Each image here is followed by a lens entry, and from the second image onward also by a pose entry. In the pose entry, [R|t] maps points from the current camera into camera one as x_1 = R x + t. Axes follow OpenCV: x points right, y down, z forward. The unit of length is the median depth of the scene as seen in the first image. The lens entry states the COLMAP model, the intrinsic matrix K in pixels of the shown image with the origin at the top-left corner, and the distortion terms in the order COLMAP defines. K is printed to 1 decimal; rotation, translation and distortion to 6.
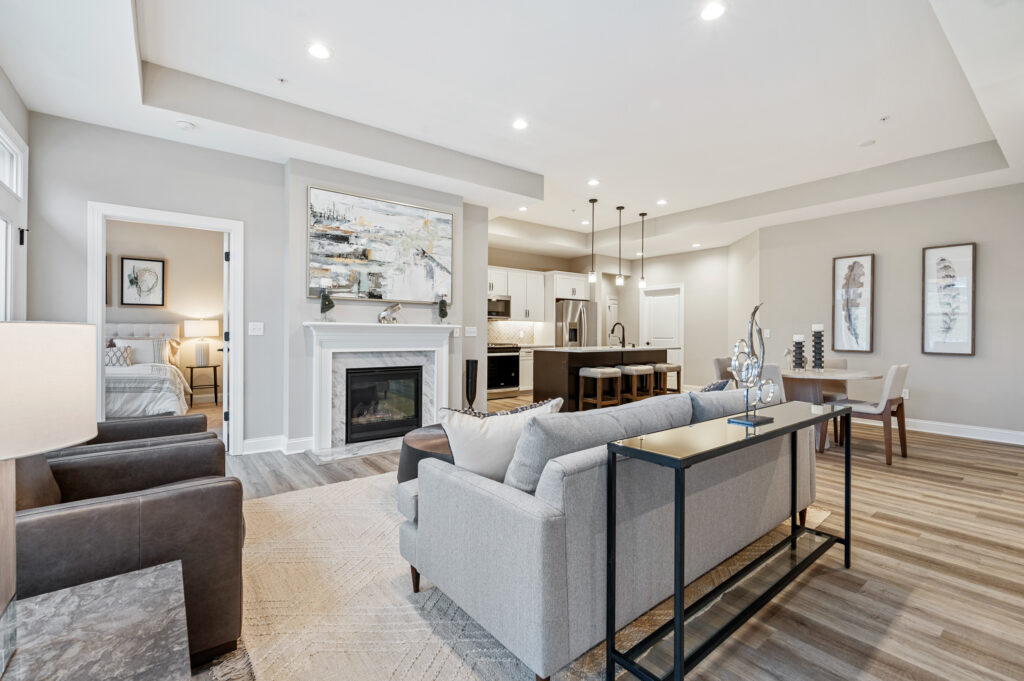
lens RADIAL K [[443.7, 0, 515.5], [0, 443.7, 334.2], [0, 0, 1]] dist [-0.001697, -0.000096]
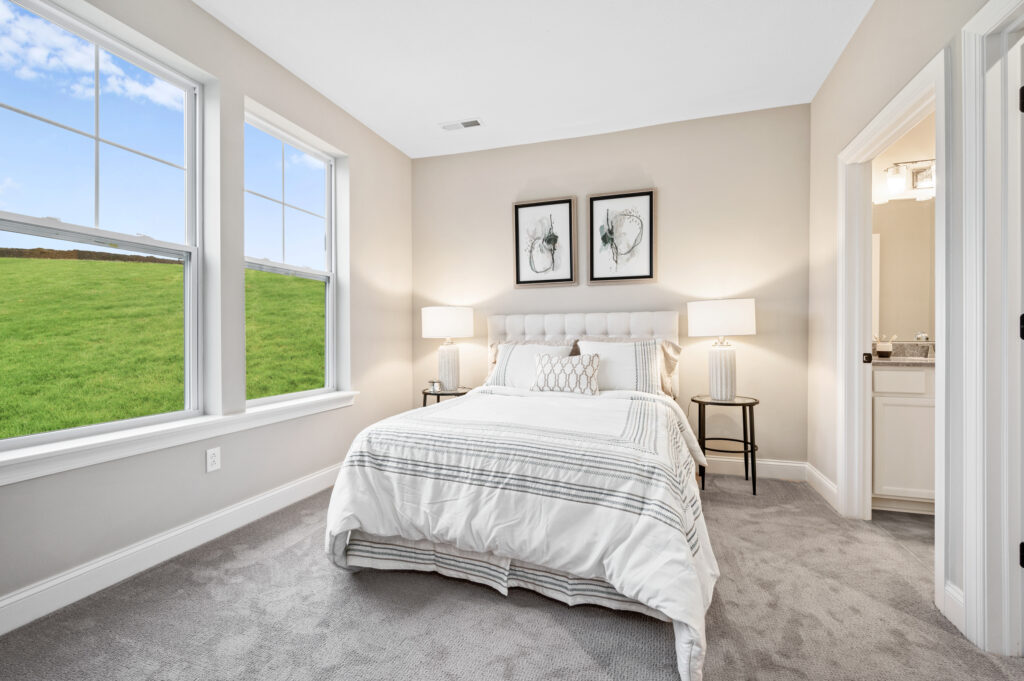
lens RADIAL K [[443.7, 0, 510.4], [0, 443.7, 335.6], [0, 0, 1]] dist [-0.001697, -0.000096]
pose [[0.553011, -0.007284, -0.833142, -0.466956], [0.003689, 0.999973, -0.006294, 0.007767], [0.833166, 0.000407, 0.553023, 0.591986]]
